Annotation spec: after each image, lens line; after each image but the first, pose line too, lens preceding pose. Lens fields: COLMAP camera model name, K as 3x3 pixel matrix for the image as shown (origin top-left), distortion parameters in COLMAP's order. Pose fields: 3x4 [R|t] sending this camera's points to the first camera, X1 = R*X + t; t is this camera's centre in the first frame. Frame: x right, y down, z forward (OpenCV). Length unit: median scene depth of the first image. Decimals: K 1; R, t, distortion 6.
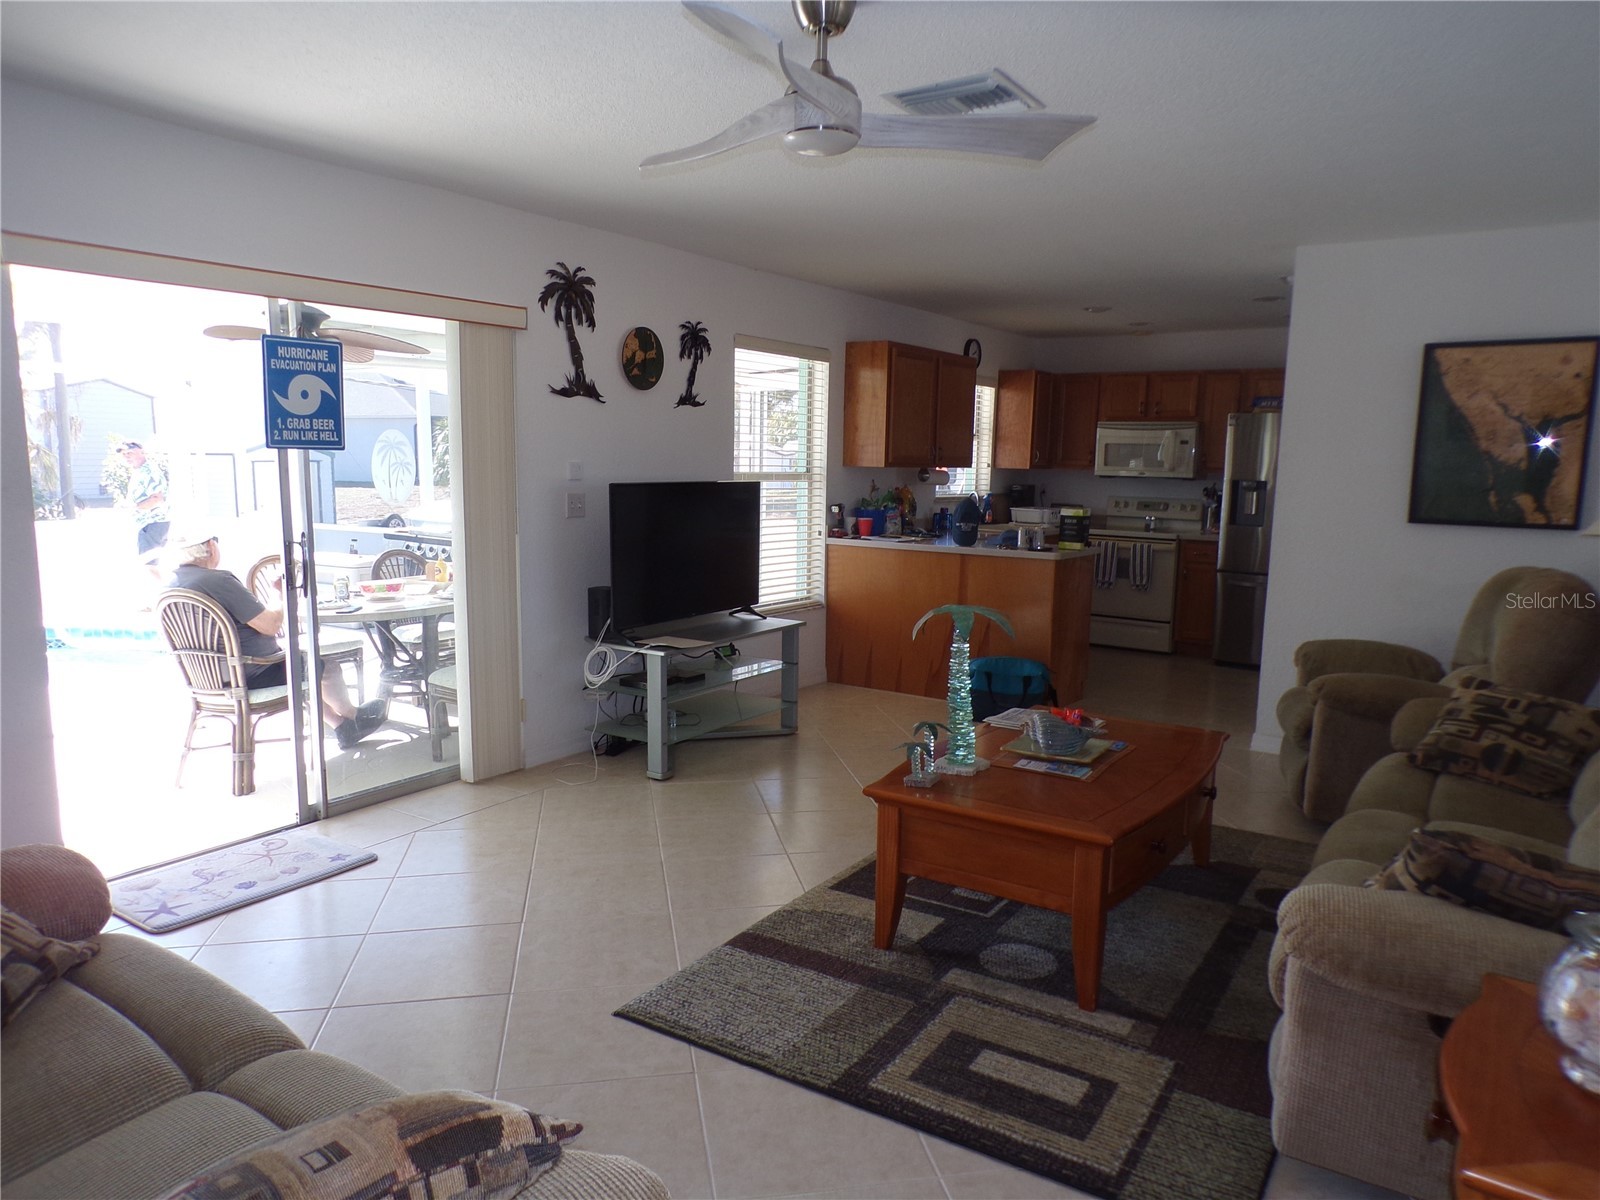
lens RADIAL K [[1089.2, 0, 801.1], [0, 1089.2, 614.9], [0, 0, 1]] dist [-0.003798, 0.027277]
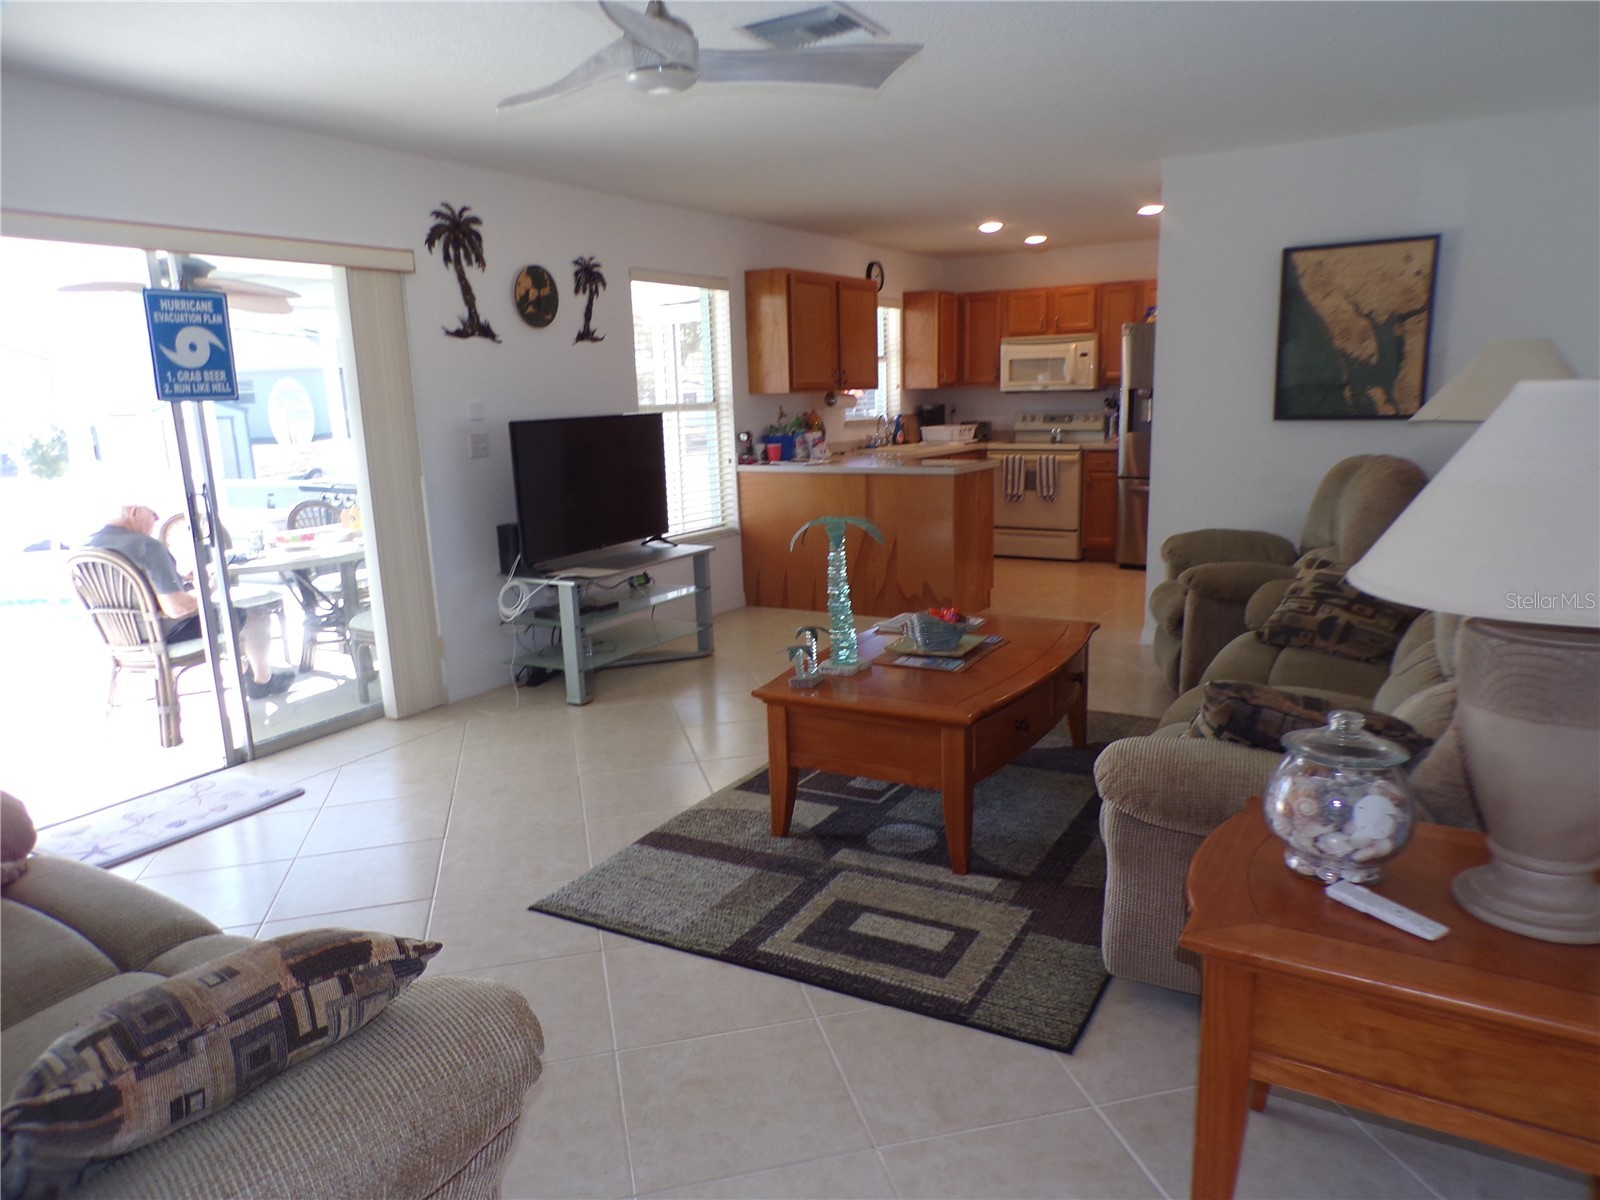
lens RADIAL K [[1091.2, 0, 804.6], [0, 1091.2, 613.3], [0, 0, 1]] dist [-0.003347, 0.024789]
pose [[0.996971, -0.060067, 0.049411, 0.039046], [0.057025, 0.996518, 0.060826, 0.012737], [-0.052893, -0.057824, 0.996925, -0.048777]]
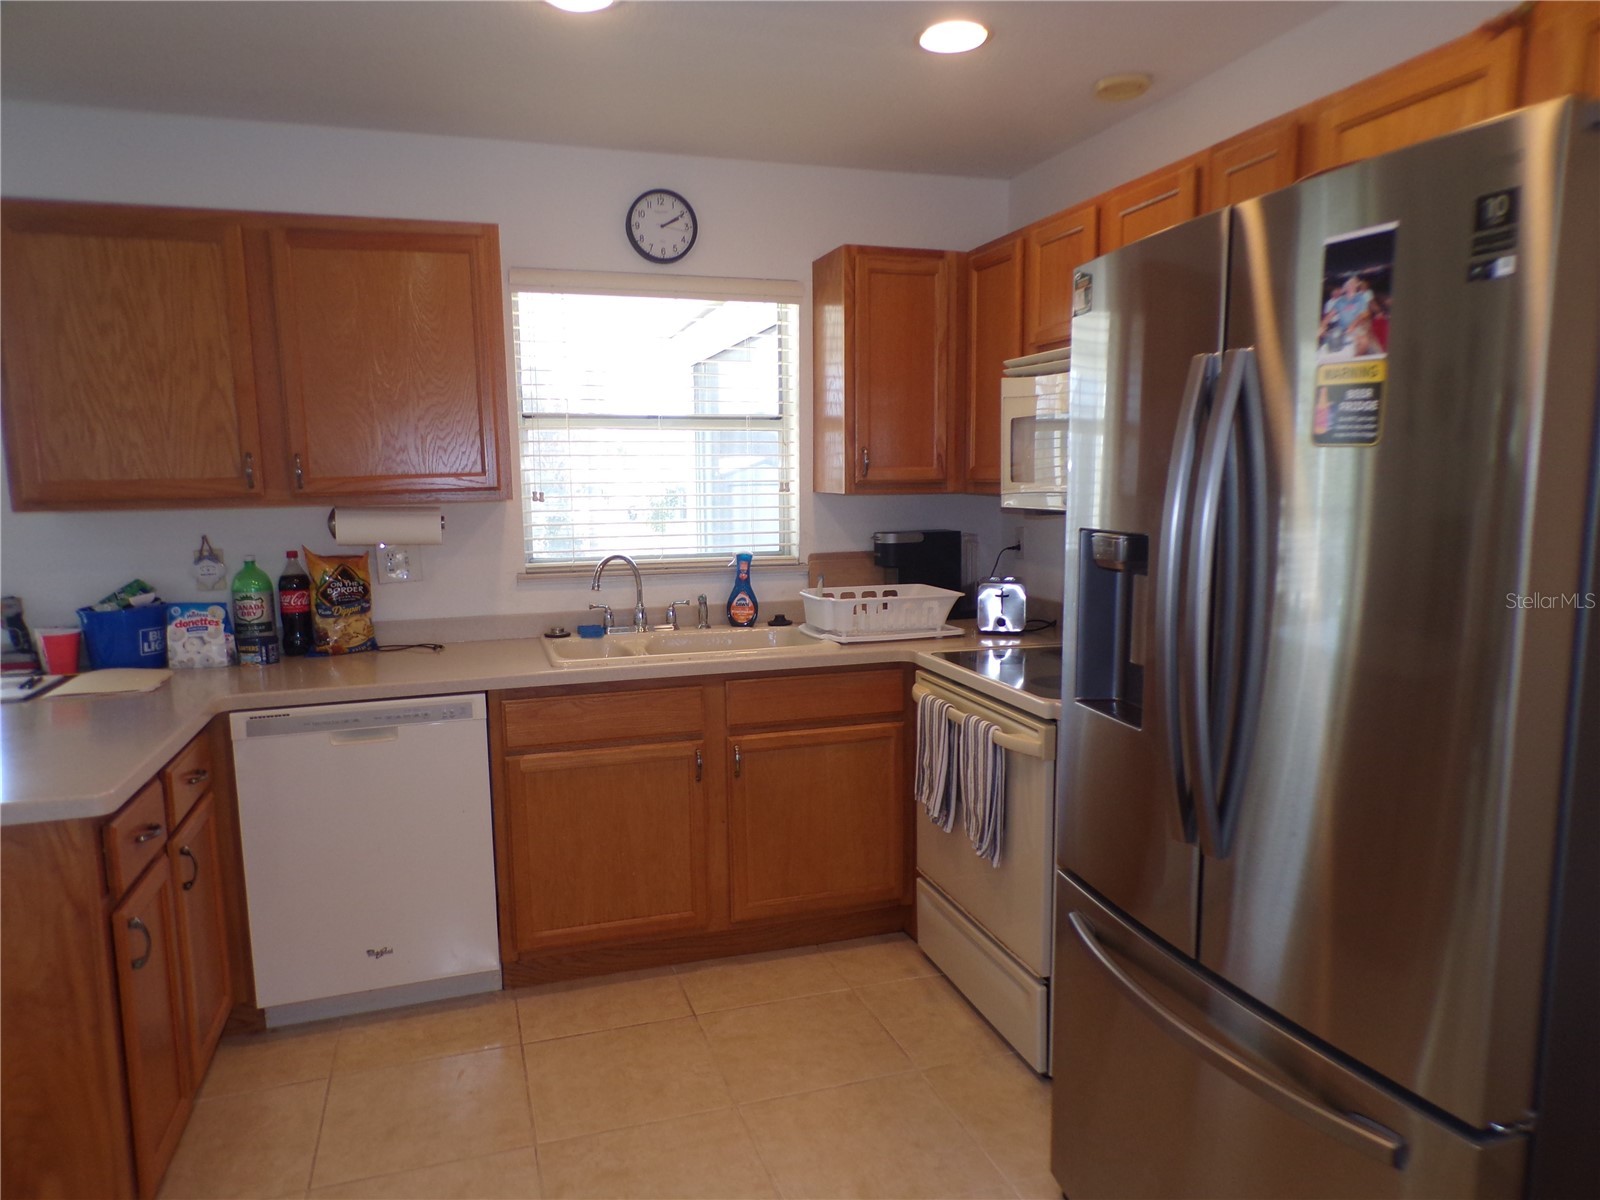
lens RADIAL K [[1081.3, 0, 803.3], [0, 1081.3, 617.8], [0, 0, 1]] dist [-0.006859, -0.001691]
pose [[0.787406, 0.048252, -0.614544, 0.785629], [-0.056468, 0.998386, 0.006038, -0.159408], [0.613843, 0.029948, 0.788860, 1.198594]]
